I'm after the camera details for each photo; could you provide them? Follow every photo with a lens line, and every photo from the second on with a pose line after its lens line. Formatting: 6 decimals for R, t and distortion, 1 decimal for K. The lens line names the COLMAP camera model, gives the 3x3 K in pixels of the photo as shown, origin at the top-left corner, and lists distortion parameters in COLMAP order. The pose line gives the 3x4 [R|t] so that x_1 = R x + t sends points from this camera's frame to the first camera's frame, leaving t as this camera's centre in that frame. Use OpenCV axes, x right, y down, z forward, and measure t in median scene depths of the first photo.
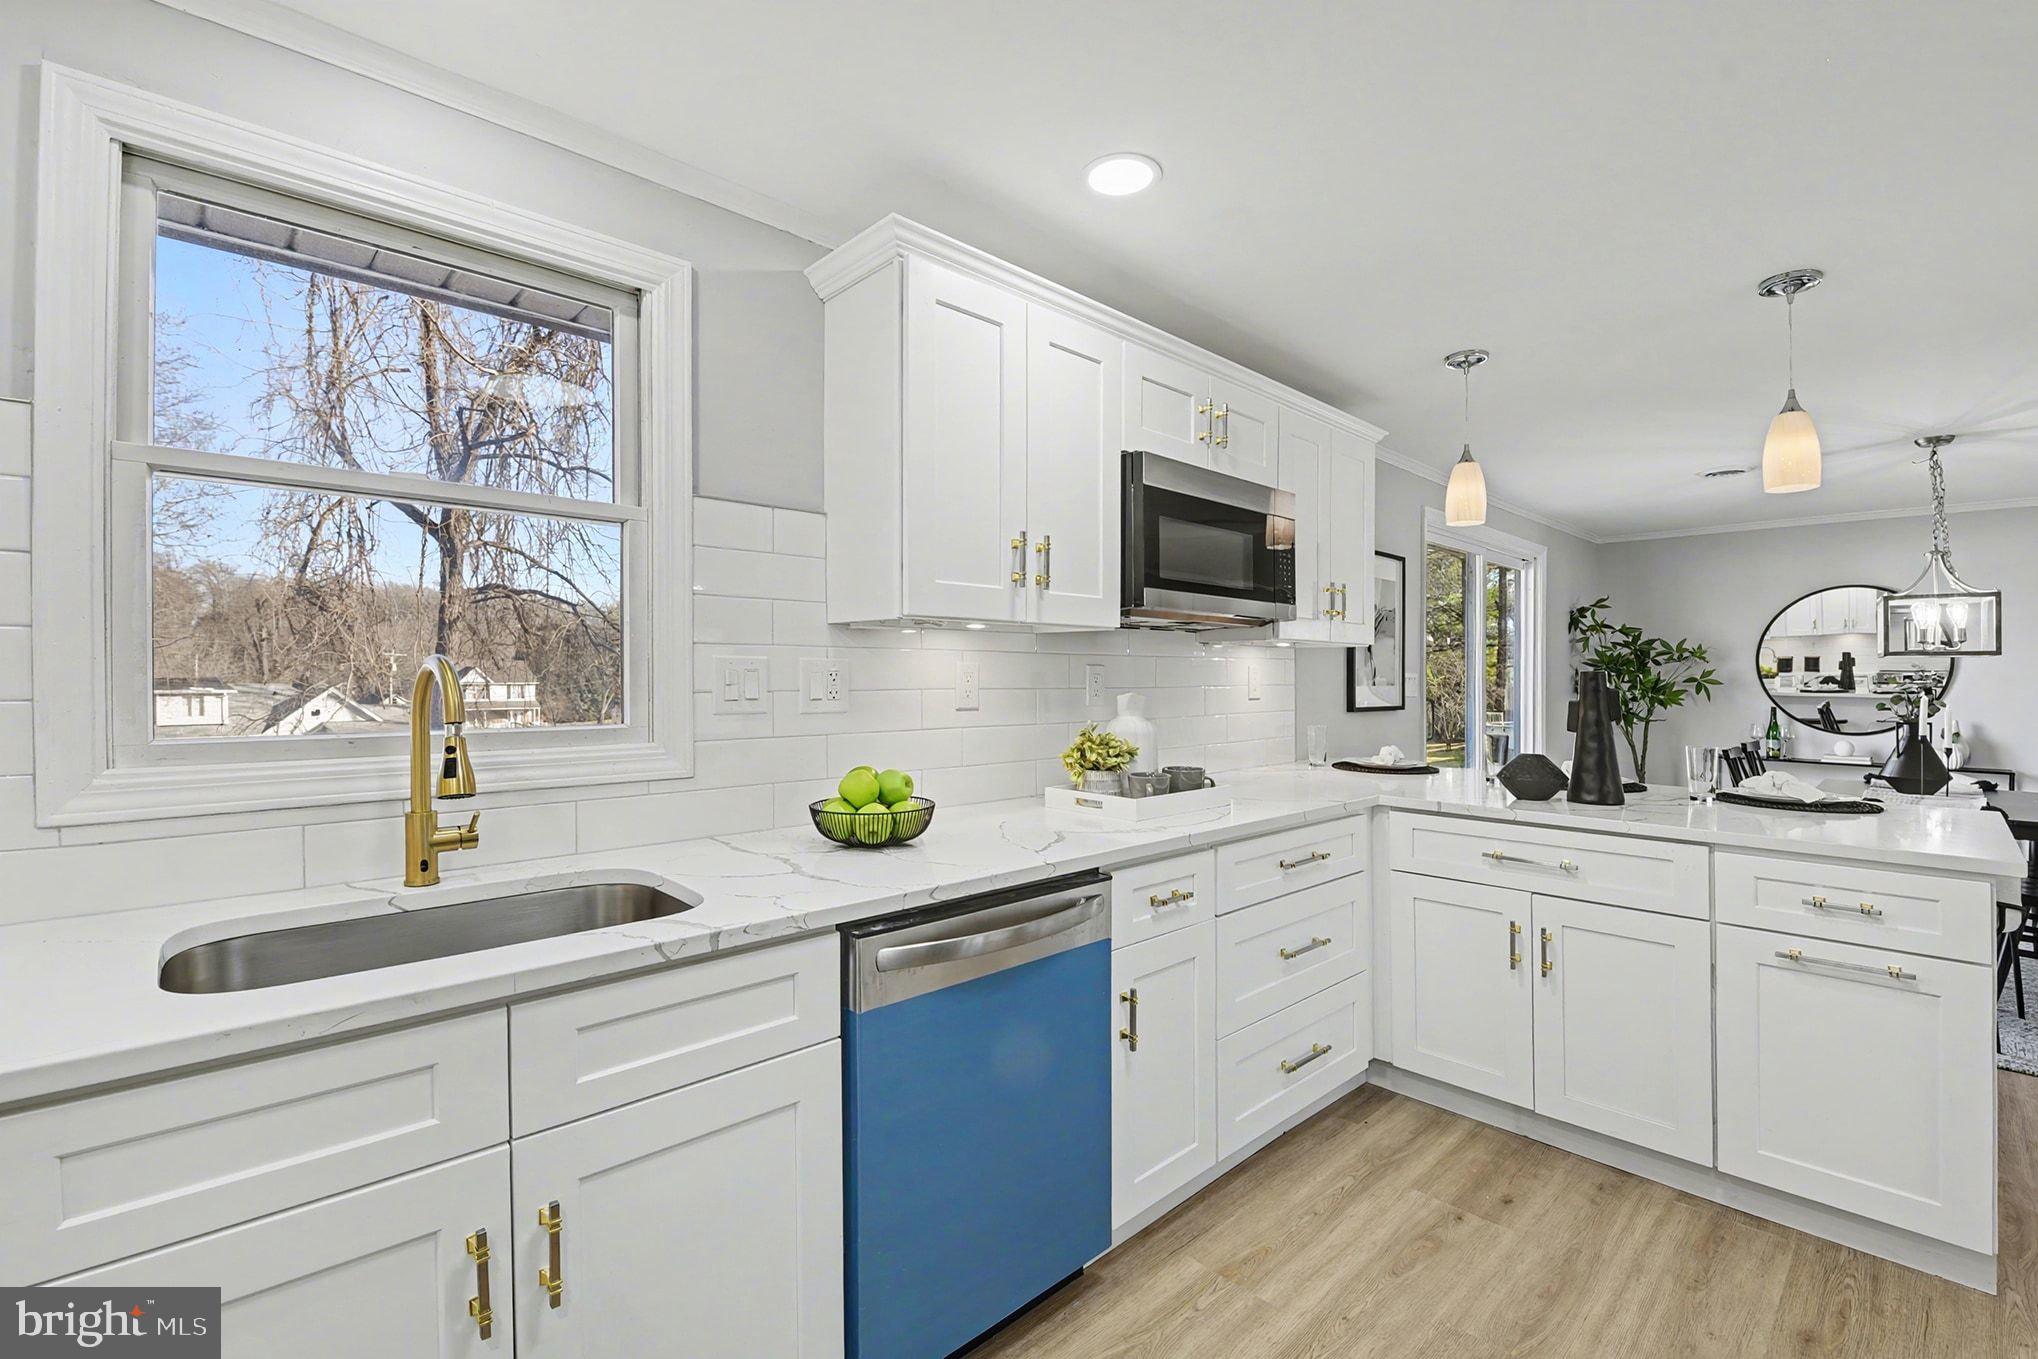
lens RADIAL K [[899.1, 0, 1007.2], [0, 899.1, 669.3], [0, 0, 1]] dist [-0.000044, -0.000095]
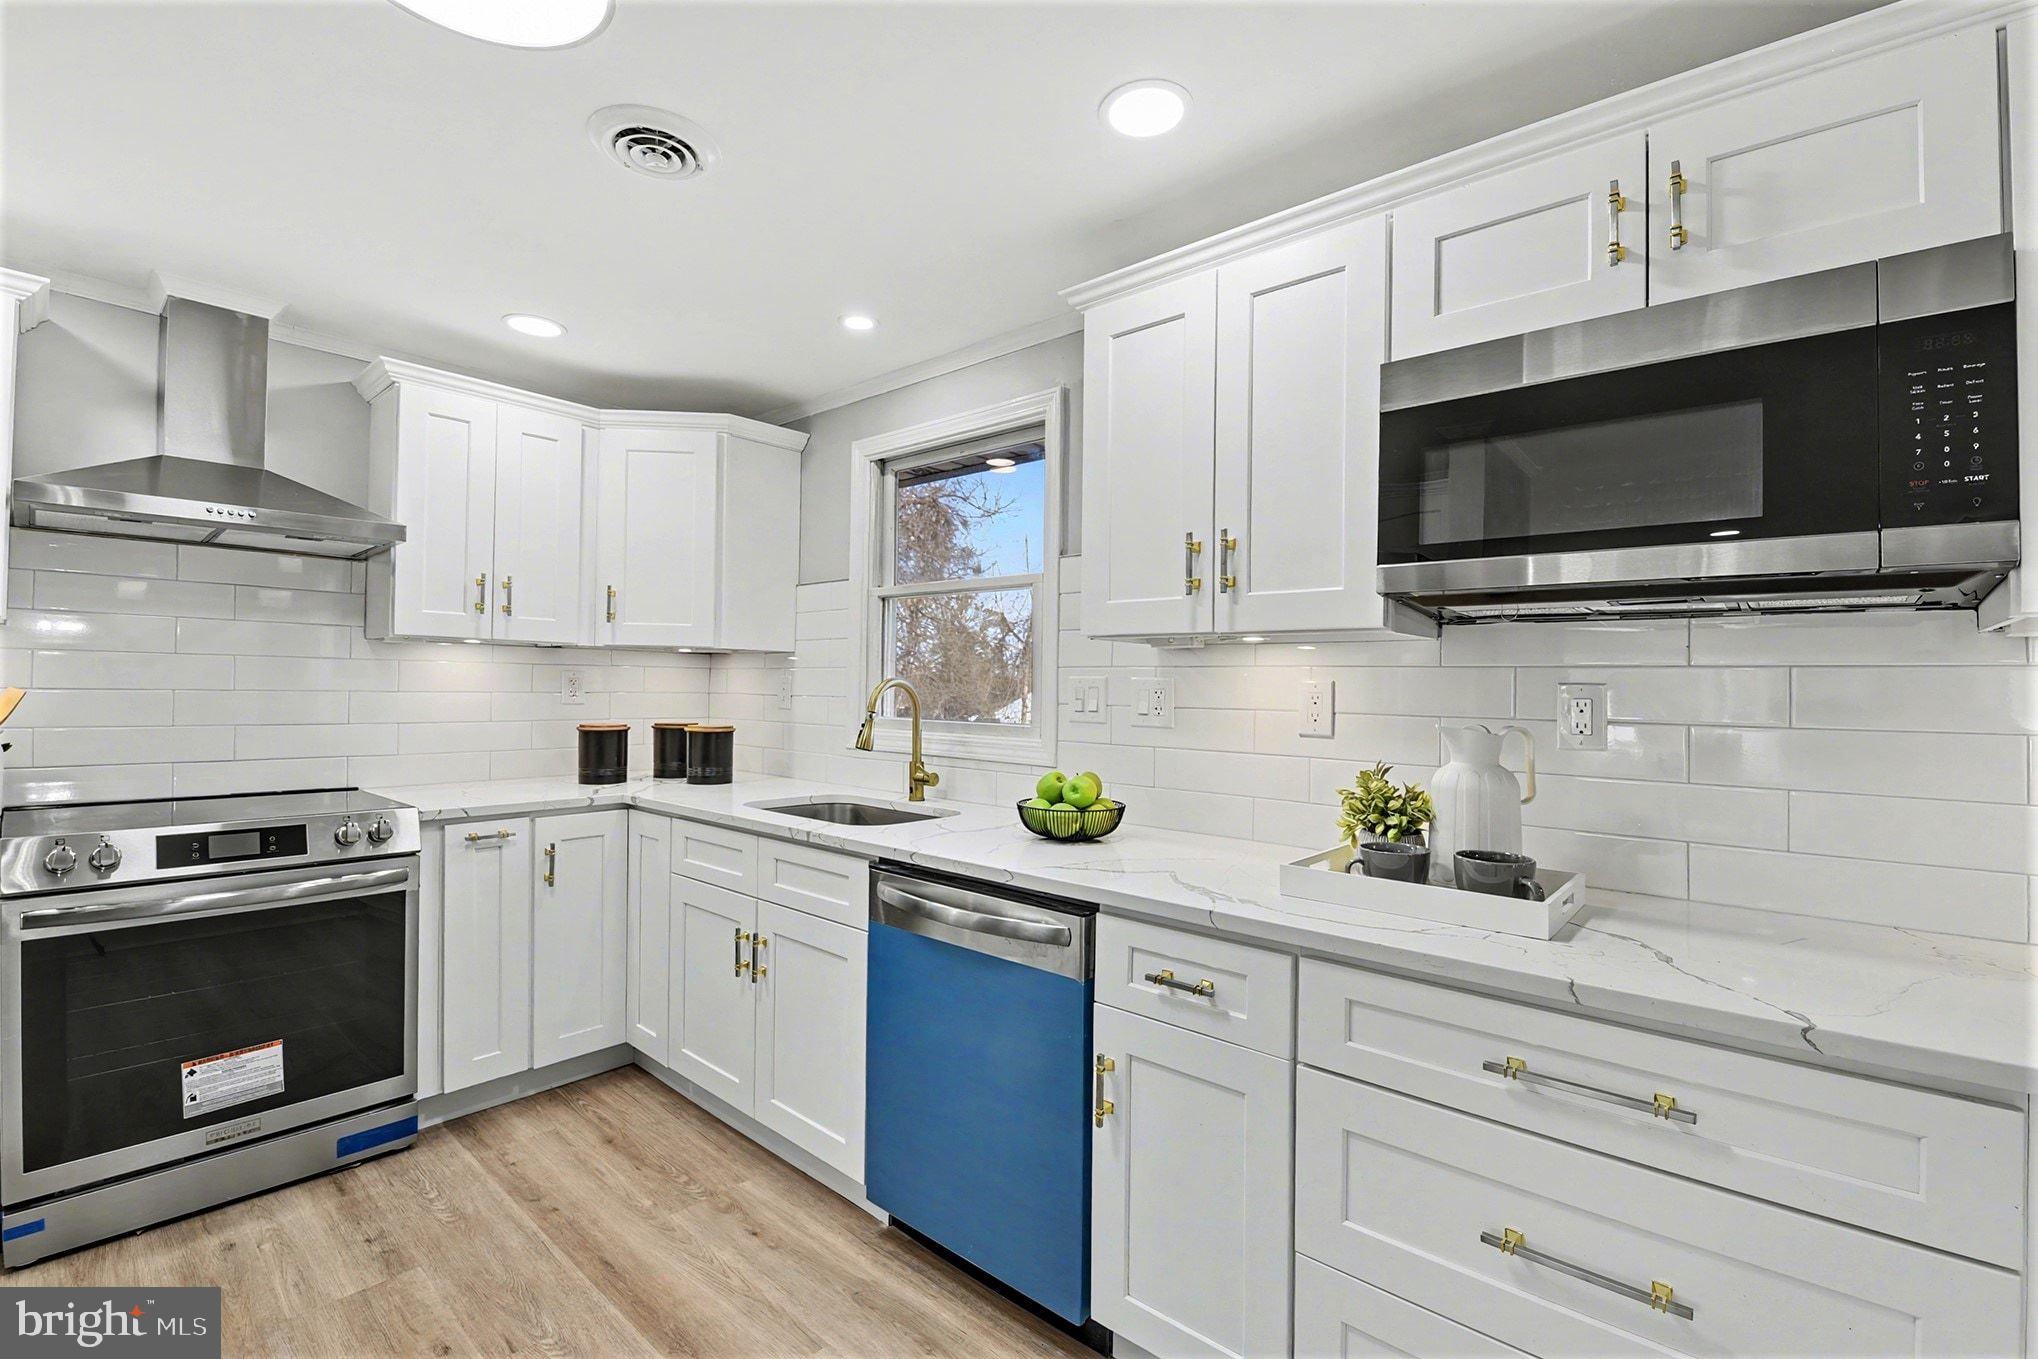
lens RADIAL K [[848.1, 0, 1019.0], [0, 848.1, 679.5], [0, 0, 1]] dist [-0.000102, -0.000034]
pose [[0.115129, -0.013017, -0.993265, 0.865628], [-0.010100, 0.999847, -0.014274, 0.007313], [0.993299, 0.011675, 0.114980, 0.756662]]
